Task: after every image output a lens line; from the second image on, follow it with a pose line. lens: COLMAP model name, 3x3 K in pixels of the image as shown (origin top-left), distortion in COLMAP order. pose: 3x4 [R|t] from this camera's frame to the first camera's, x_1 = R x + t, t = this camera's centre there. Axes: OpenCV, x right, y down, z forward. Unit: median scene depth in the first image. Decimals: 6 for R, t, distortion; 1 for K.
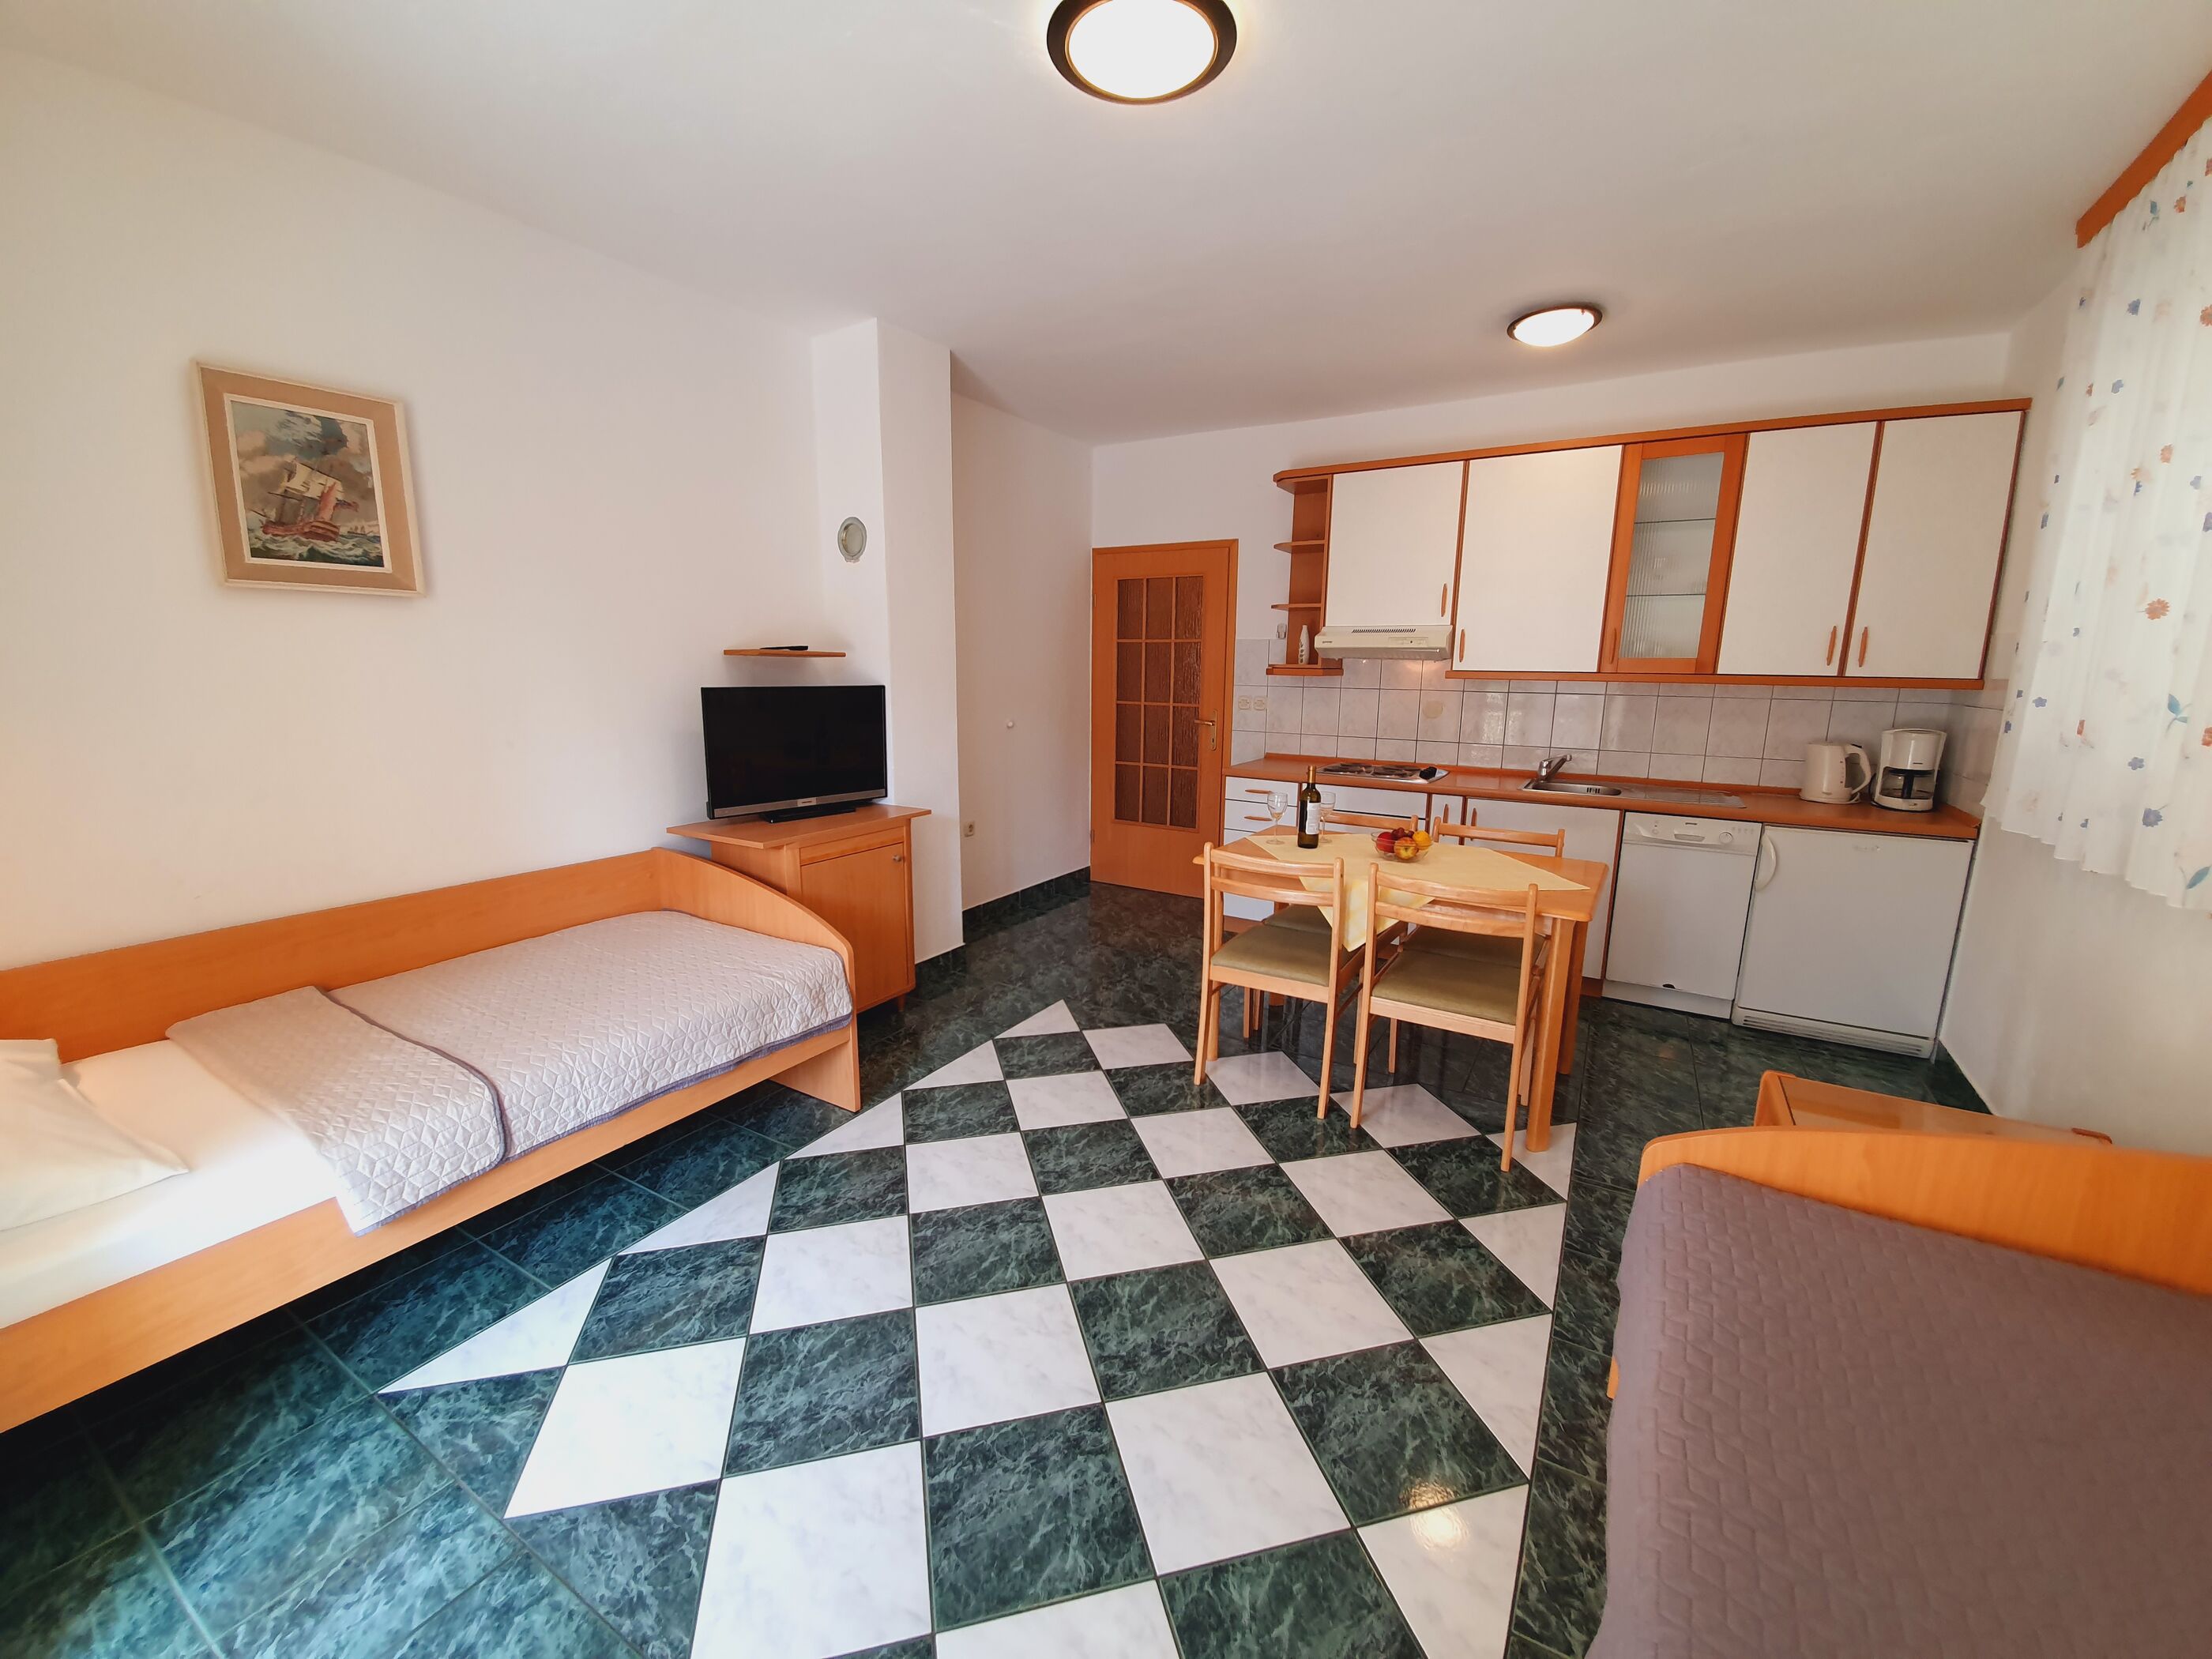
lens RADIAL K [[891.1, 0, 1106.0], [0, 891.1, 829.5], [0, 0, 1]] dist [0.013597, -0.015053]
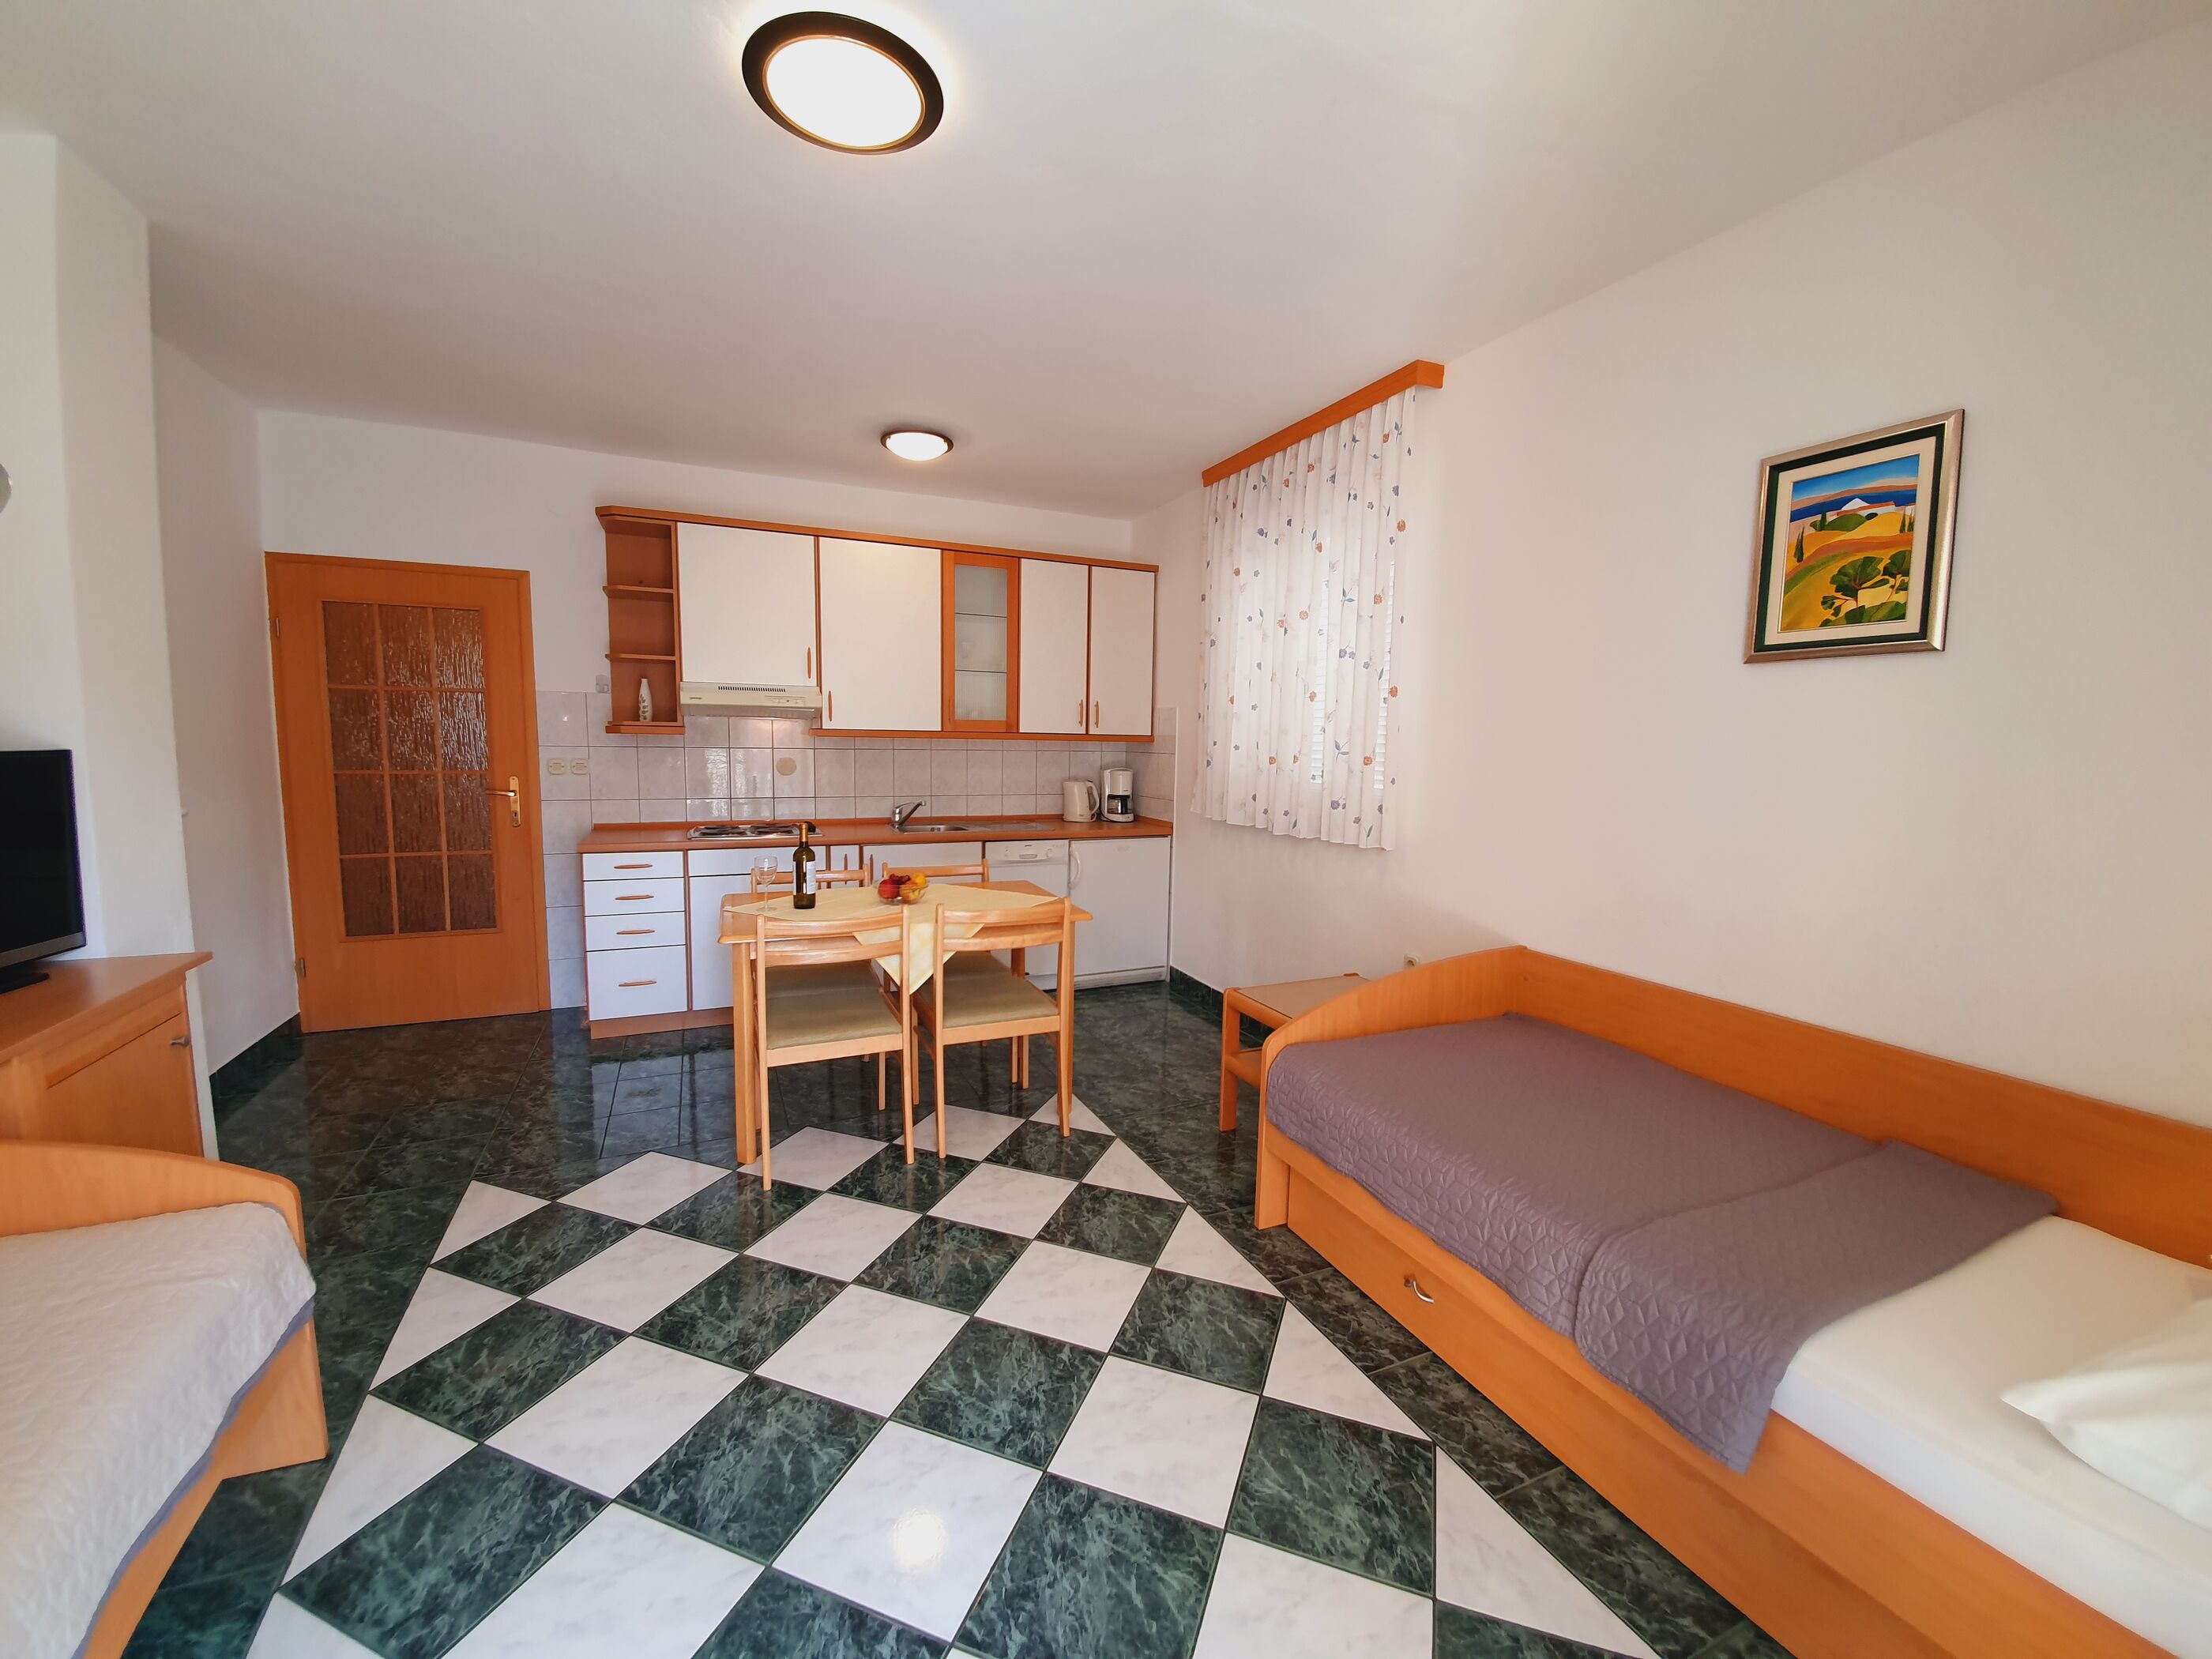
lens RADIAL K [[891.1, 0, 1106.0], [0, 891.1, 829.5], [0, 0, 1]] dist [0.013597, -0.015053]
pose [[0.560386, -0.085971, 0.823757, -0.369530], [0.143226, 0.989673, 0.005853, -0.022282], [-0.815753, 0.114703, 0.566912, 0.167202]]
